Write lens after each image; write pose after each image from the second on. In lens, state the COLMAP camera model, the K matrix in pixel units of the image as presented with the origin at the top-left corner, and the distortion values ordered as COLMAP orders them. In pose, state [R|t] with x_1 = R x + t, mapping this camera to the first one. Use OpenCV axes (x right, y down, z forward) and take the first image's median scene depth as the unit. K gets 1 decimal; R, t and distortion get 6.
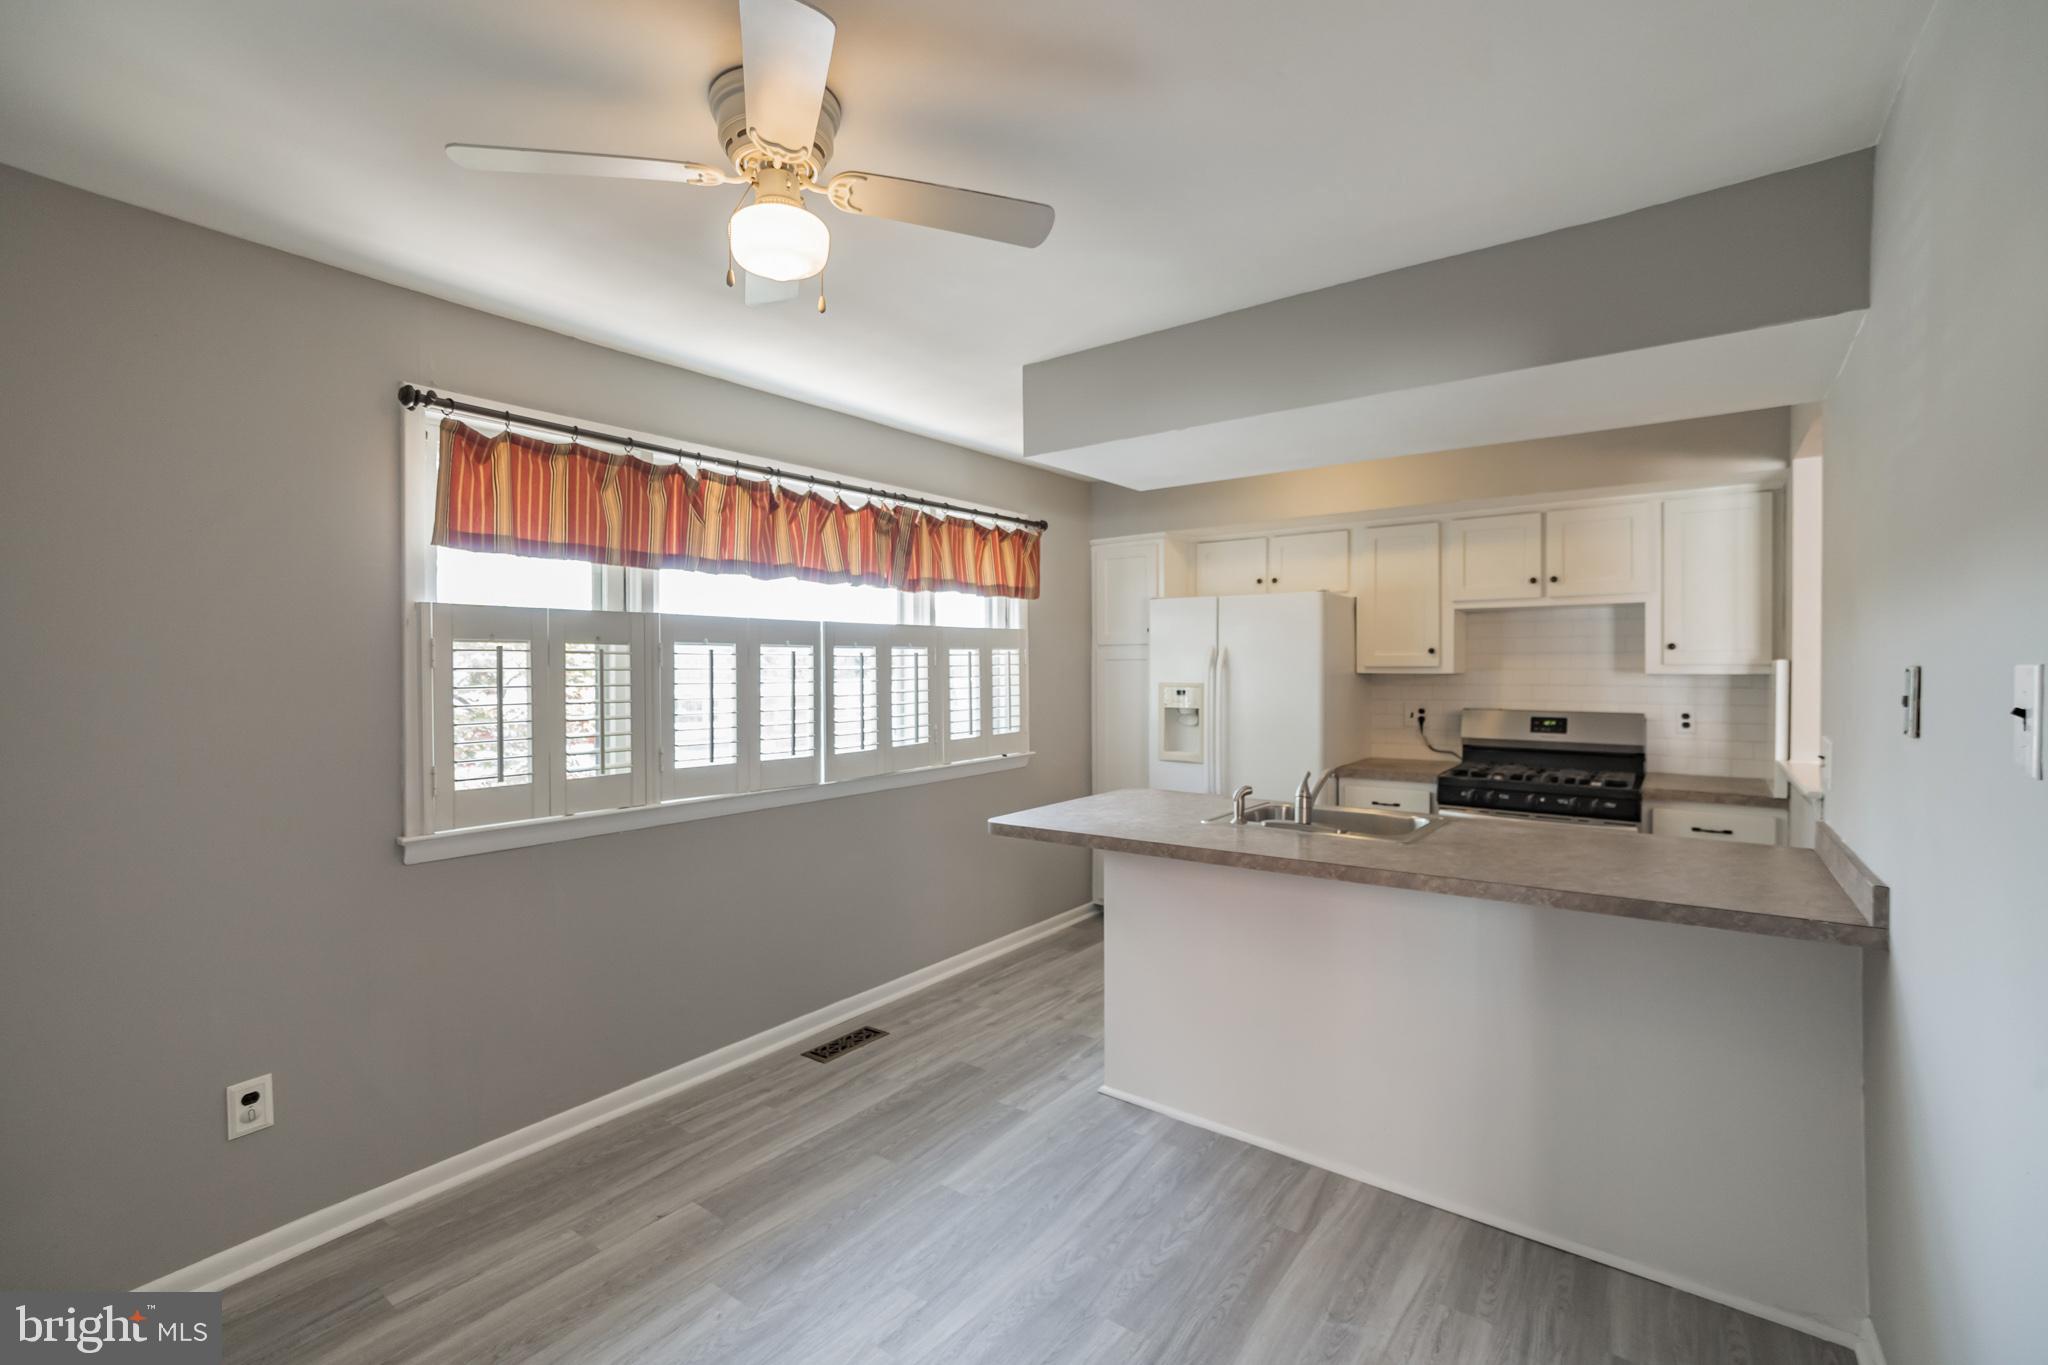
lens RADIAL K [[886.1, 0, 1024.0], [0, 886.1, 682.5], [0, 0, 1]] dist [-0.000663, 0.000053]
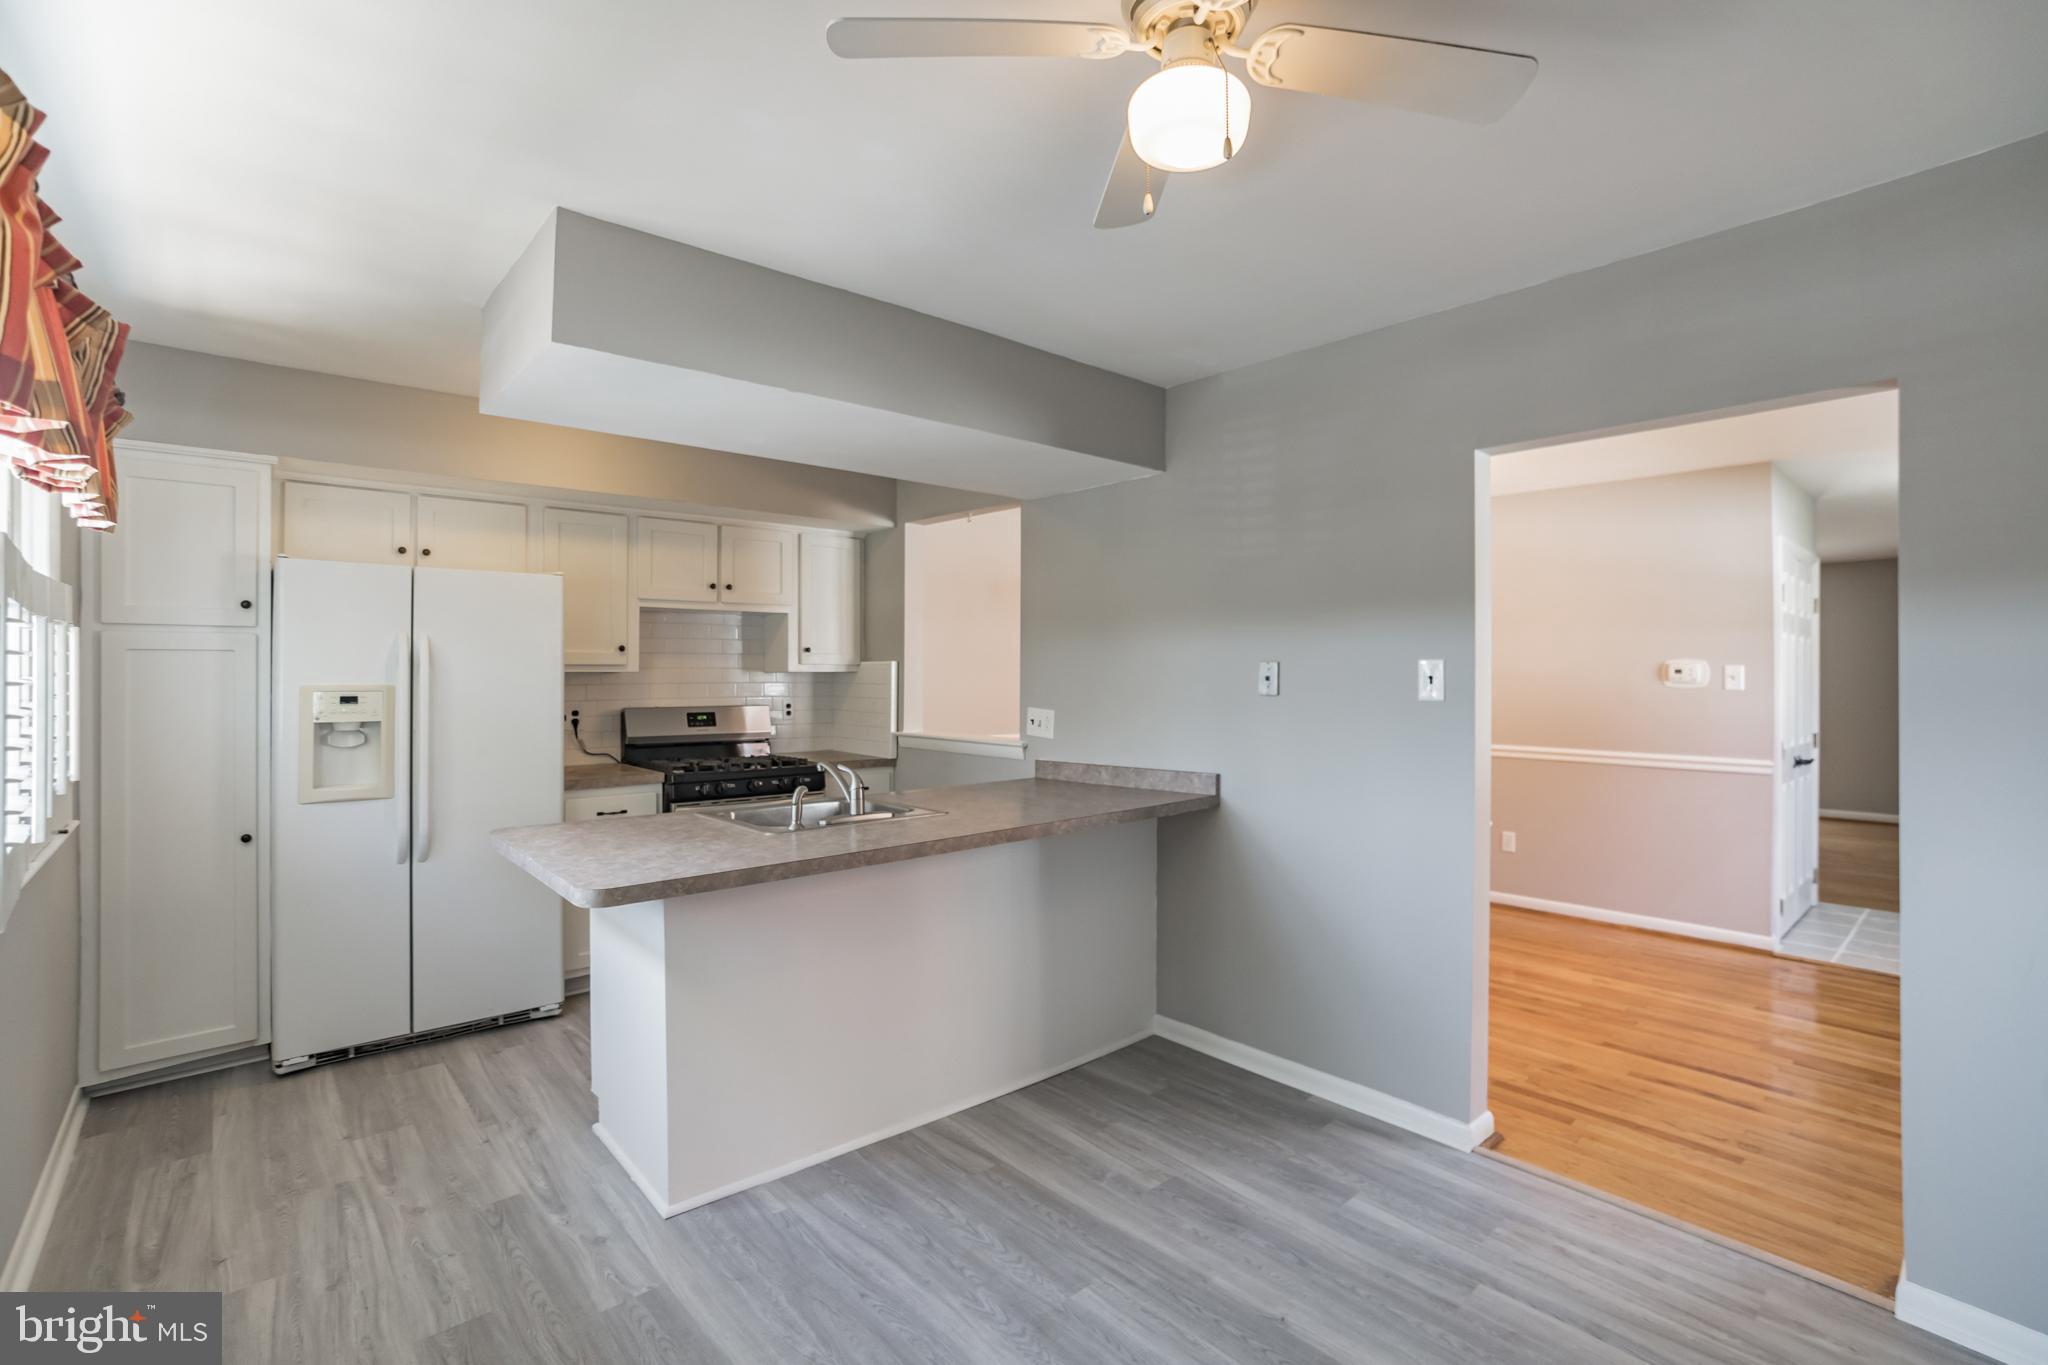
lens RADIAL K [[921.4, 0, 1024.2], [0, 921.4, 670.8], [0, 0, 1]] dist [-0.065015, 0.030857]
pose [[0.220379, 0.003303, 0.975409, -0.472380], [0.017560, 0.999819, -0.007353, 0.003991], [-0.975256, 0.018748, 0.220281, 0.413845]]
